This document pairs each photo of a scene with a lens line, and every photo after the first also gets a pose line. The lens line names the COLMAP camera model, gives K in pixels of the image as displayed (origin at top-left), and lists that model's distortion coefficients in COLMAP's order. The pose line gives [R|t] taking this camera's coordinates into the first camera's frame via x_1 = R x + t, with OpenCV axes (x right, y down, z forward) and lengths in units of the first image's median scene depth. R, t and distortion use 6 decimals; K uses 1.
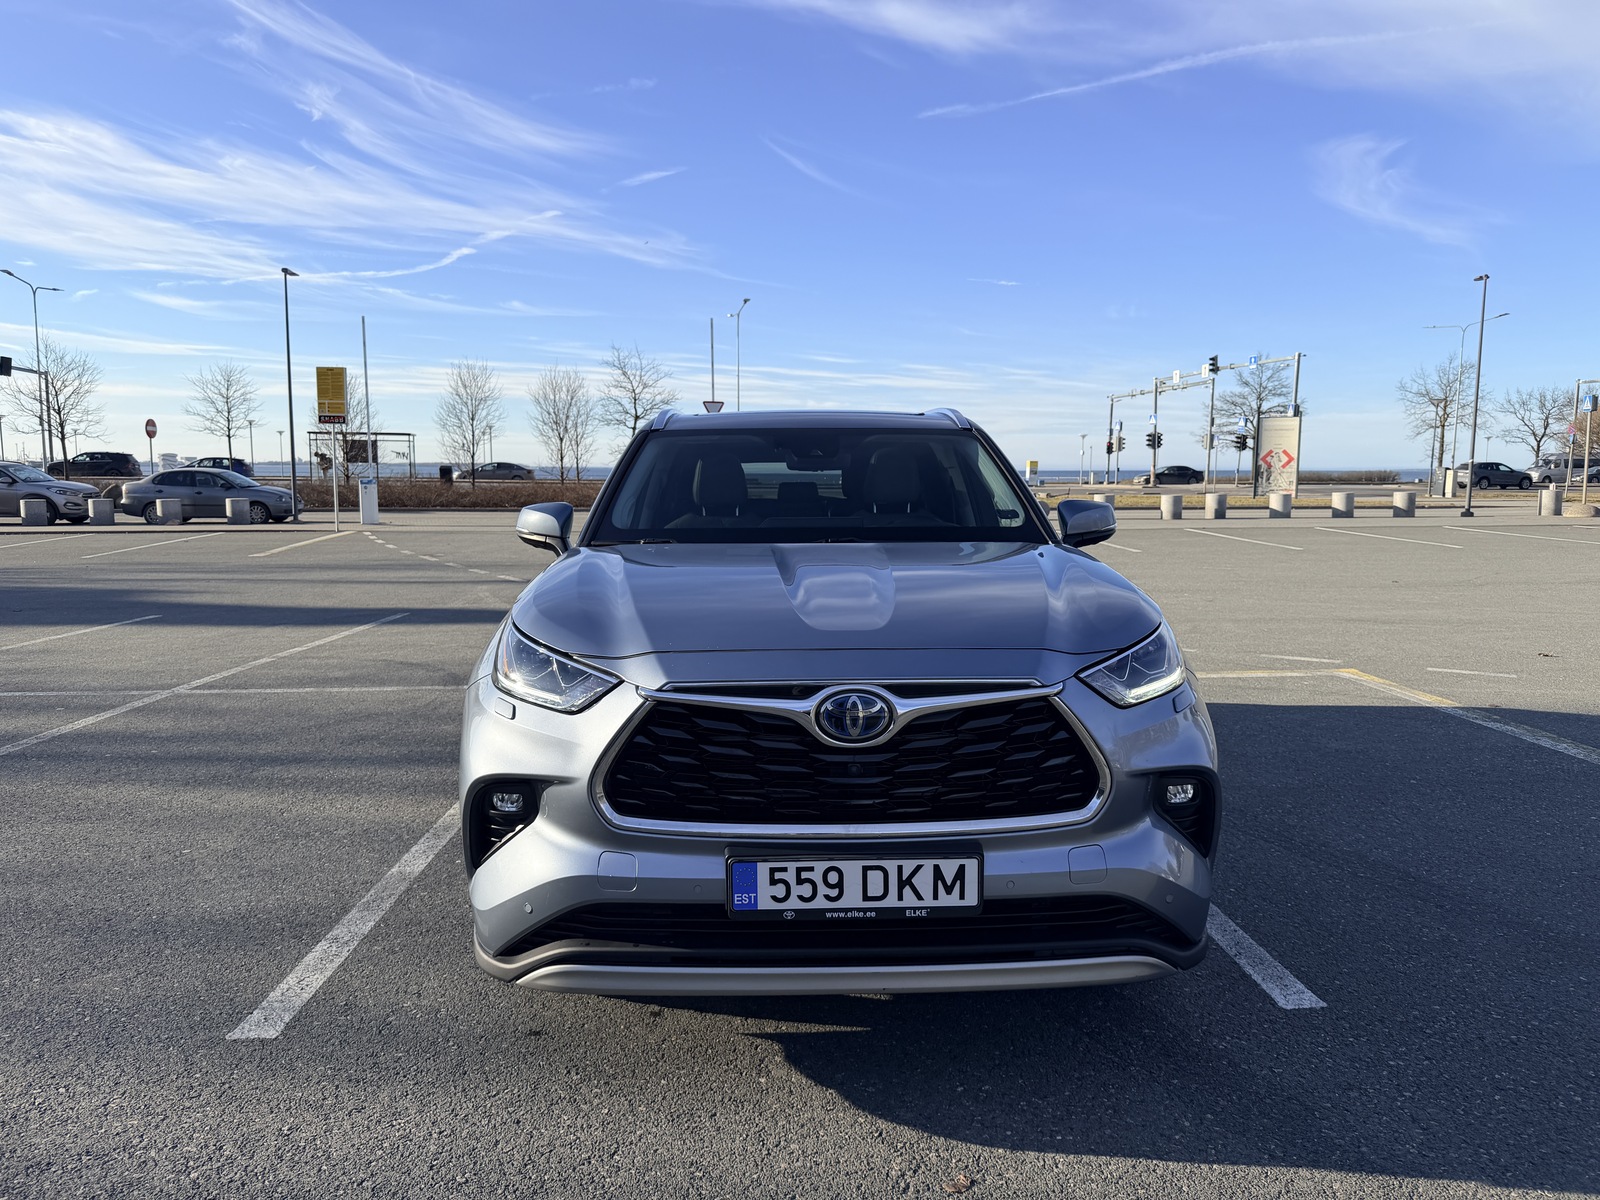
lens RADIAL K [[1114.5, 0, 800.0], [0, 1114.5, 600.0], [0, 0, 1]] dist [0.018269, -0.031115]
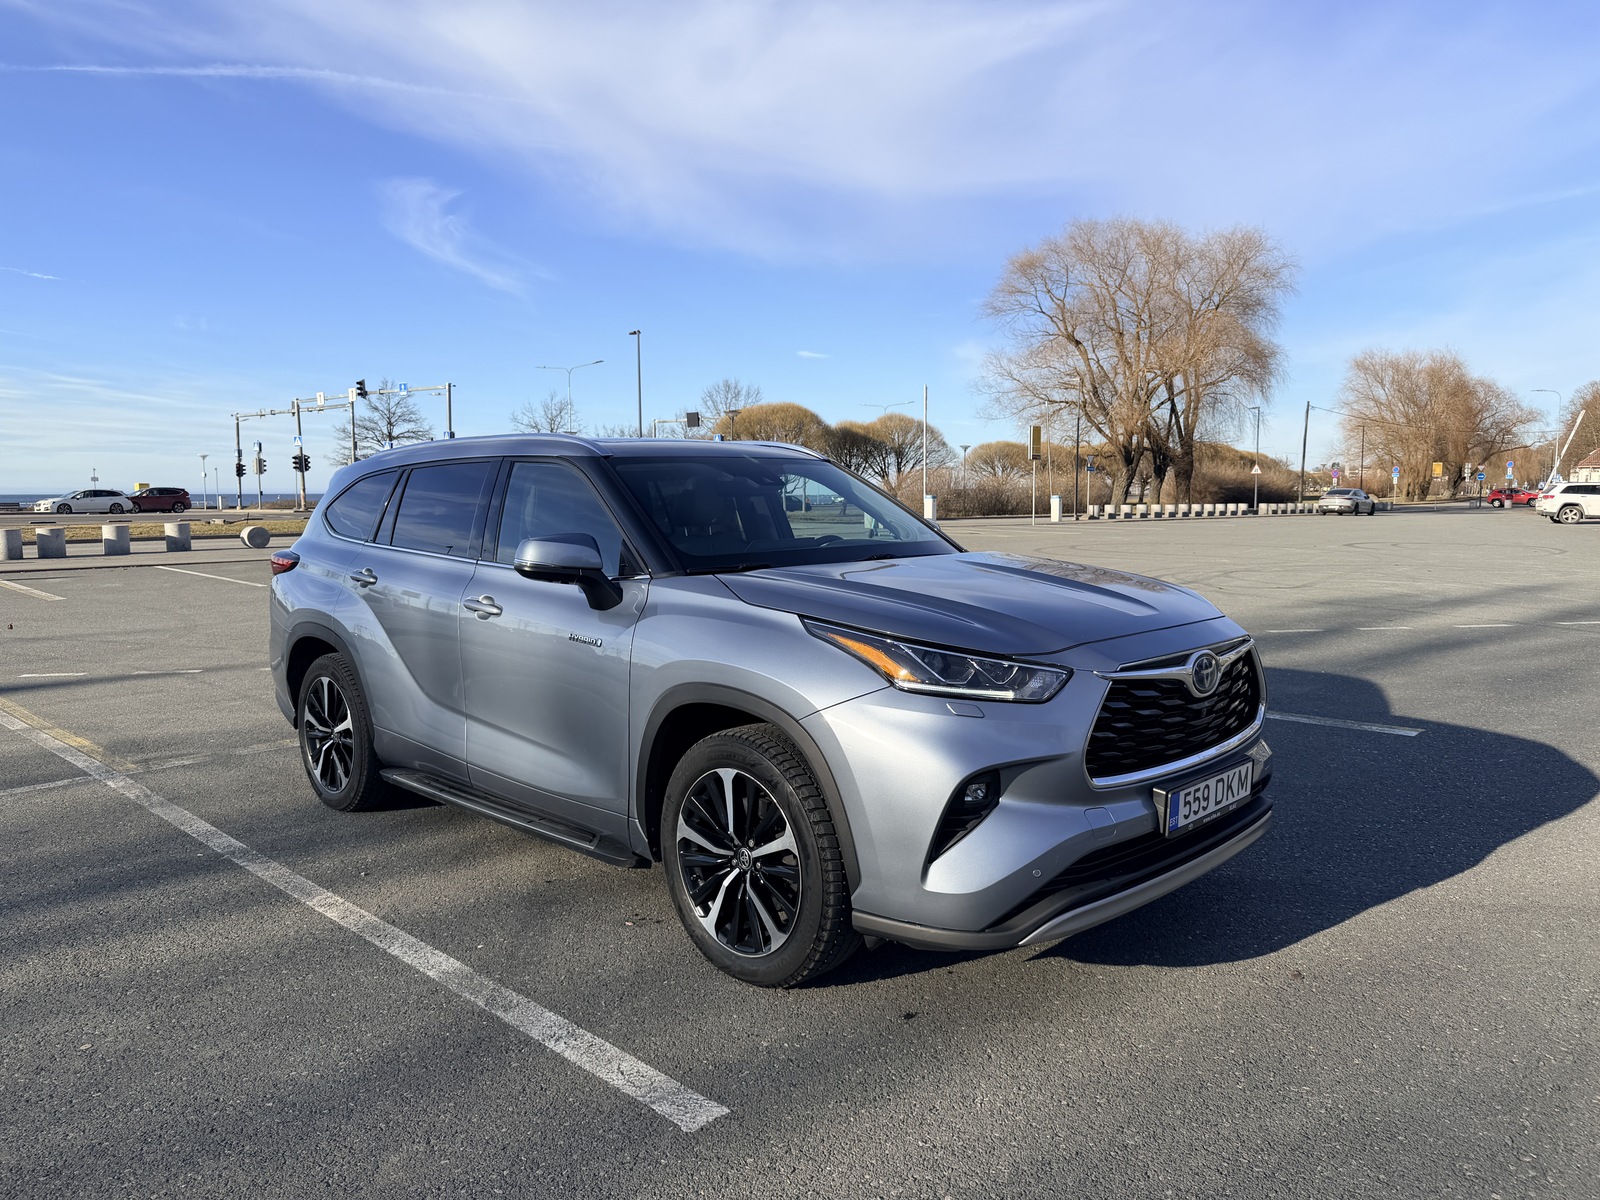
lens RADIAL K [[1114.5, 0, 800.0], [0, 1114.5, 600.0], [0, 0, 1]] dist [0.018269, -0.031115]
pose [[0.726786, -0.067068, 0.683581, -0.806521], [0.081235, 0.996630, 0.011413, -0.029630], [-0.682043, 0.047235, 0.729785, 0.203534]]
